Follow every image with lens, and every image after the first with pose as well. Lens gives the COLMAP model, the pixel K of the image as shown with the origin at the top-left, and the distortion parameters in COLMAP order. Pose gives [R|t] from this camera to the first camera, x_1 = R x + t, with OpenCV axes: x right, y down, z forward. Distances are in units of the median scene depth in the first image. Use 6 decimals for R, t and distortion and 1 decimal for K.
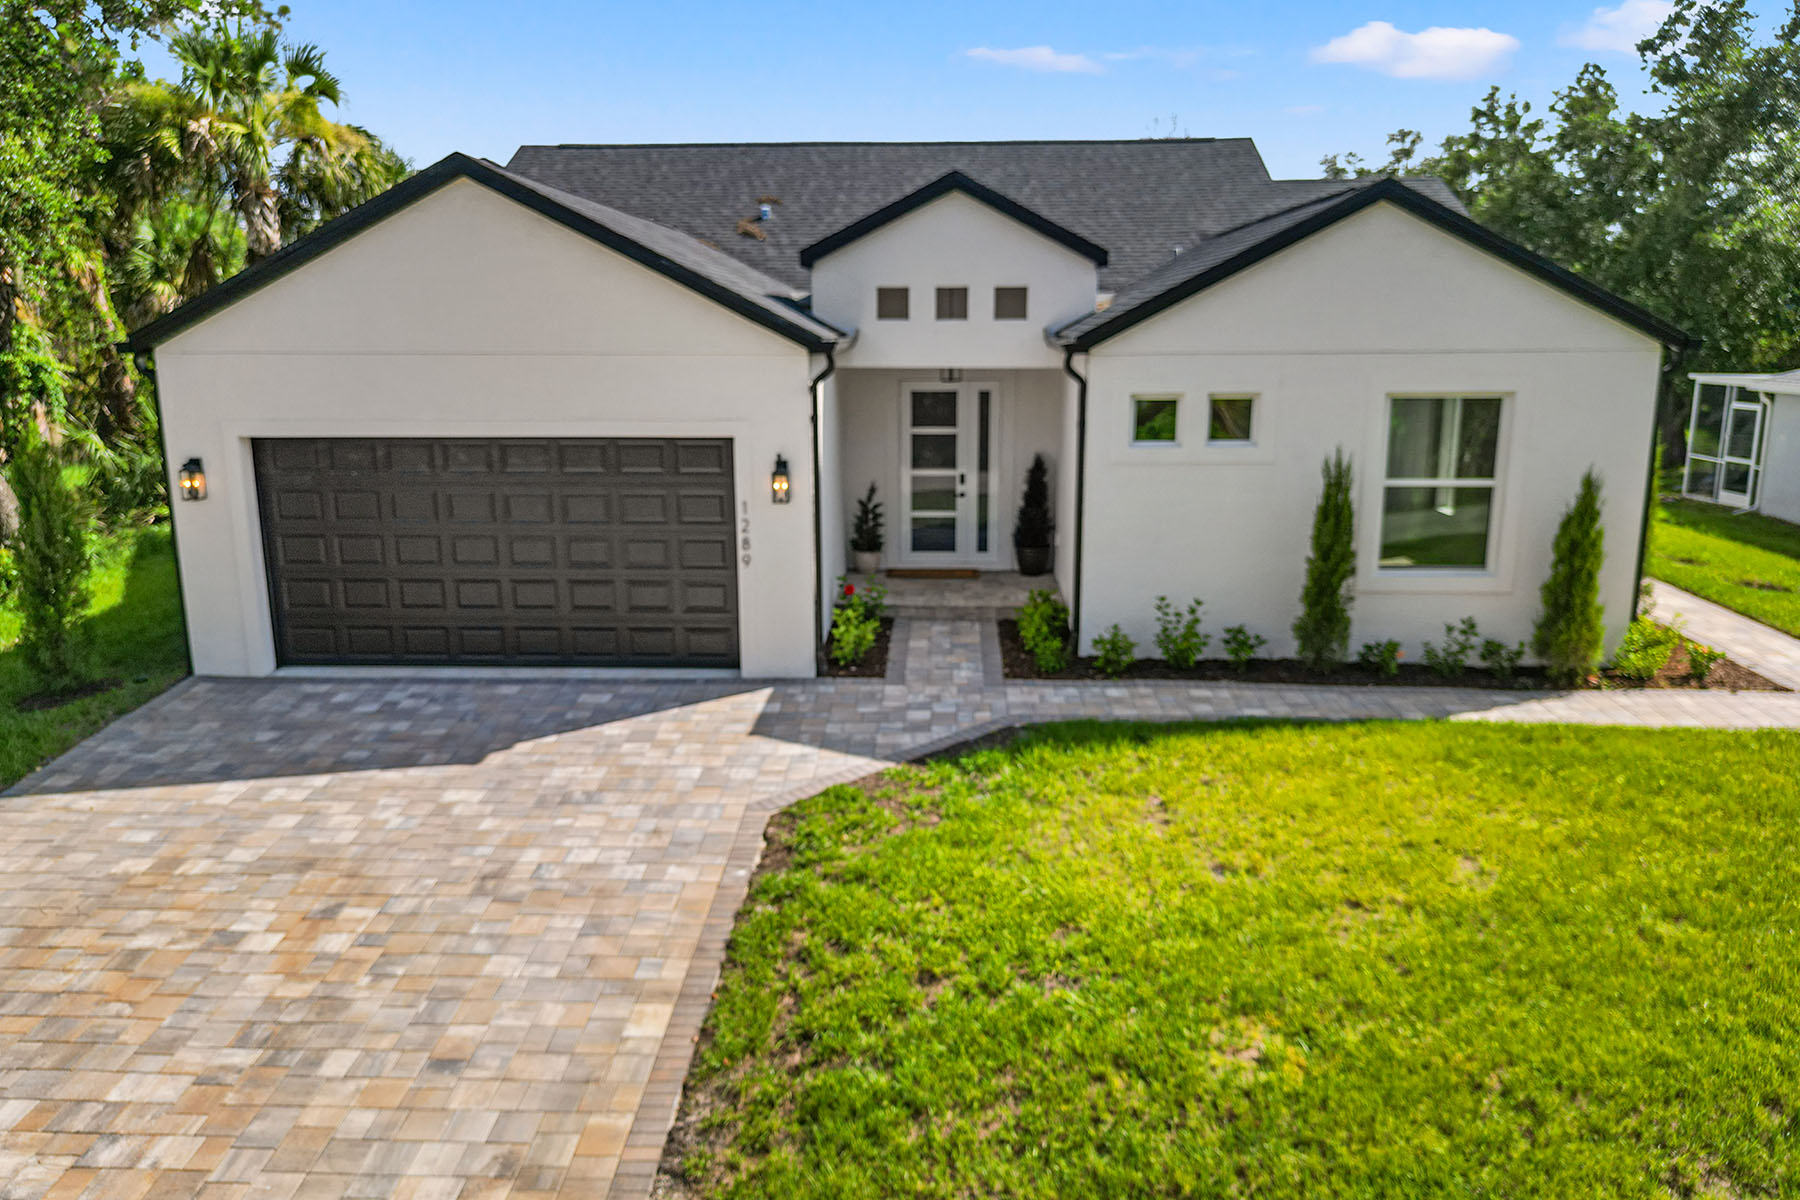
lens RADIAL K [[1278.8, 0, 900.0], [0, 1278.8, 600.0], [0, 0, 1]] dist [0.084058, -0.070954]
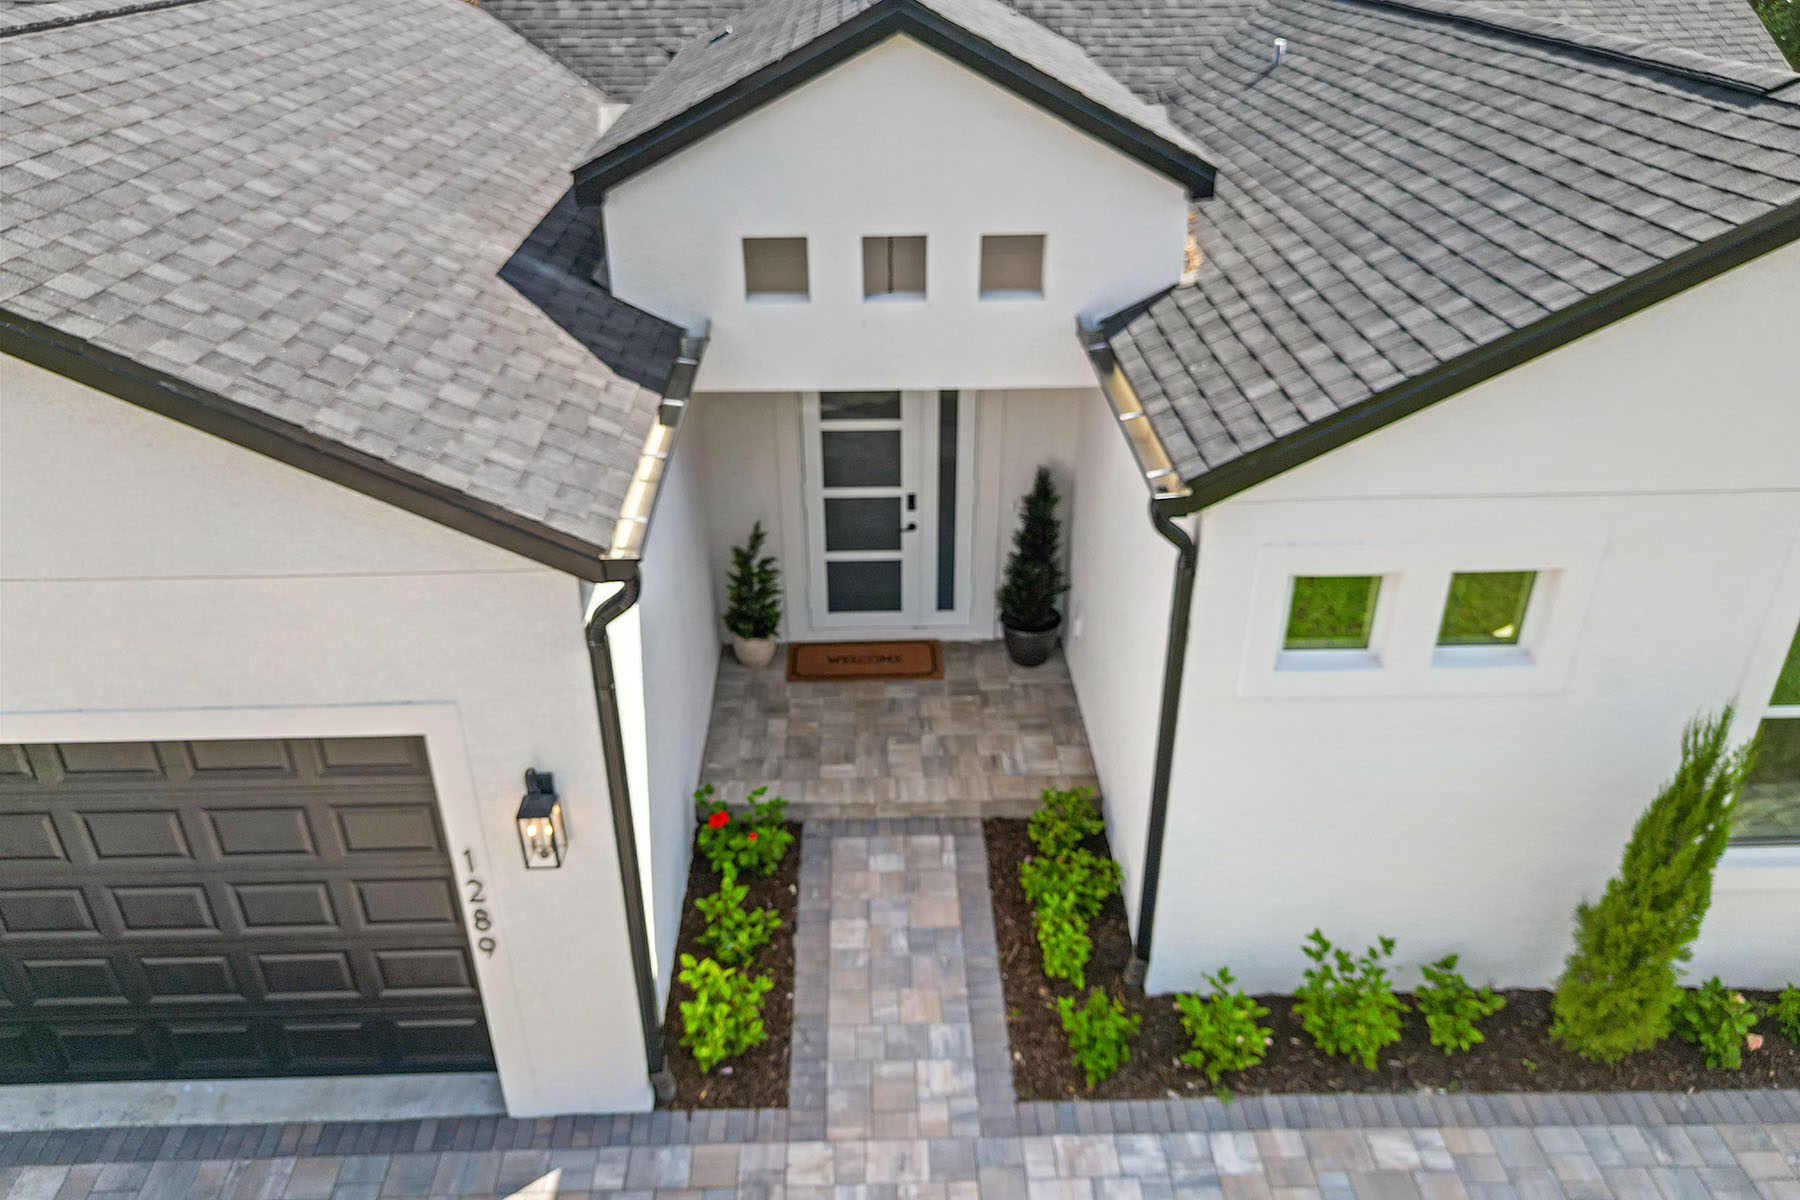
lens RADIAL K [[1291.5, 0, 900.0], [0, 1291.5, 600.0], [0, 0, 1]] dist [0.010099, -0.003752]
pose [[0.997755, -0.034004, 0.057689, 0.010350], [0.016083, 0.957951, 0.286482, -0.284763], [-0.065004, -0.284911, 0.956347, 0.549393]]
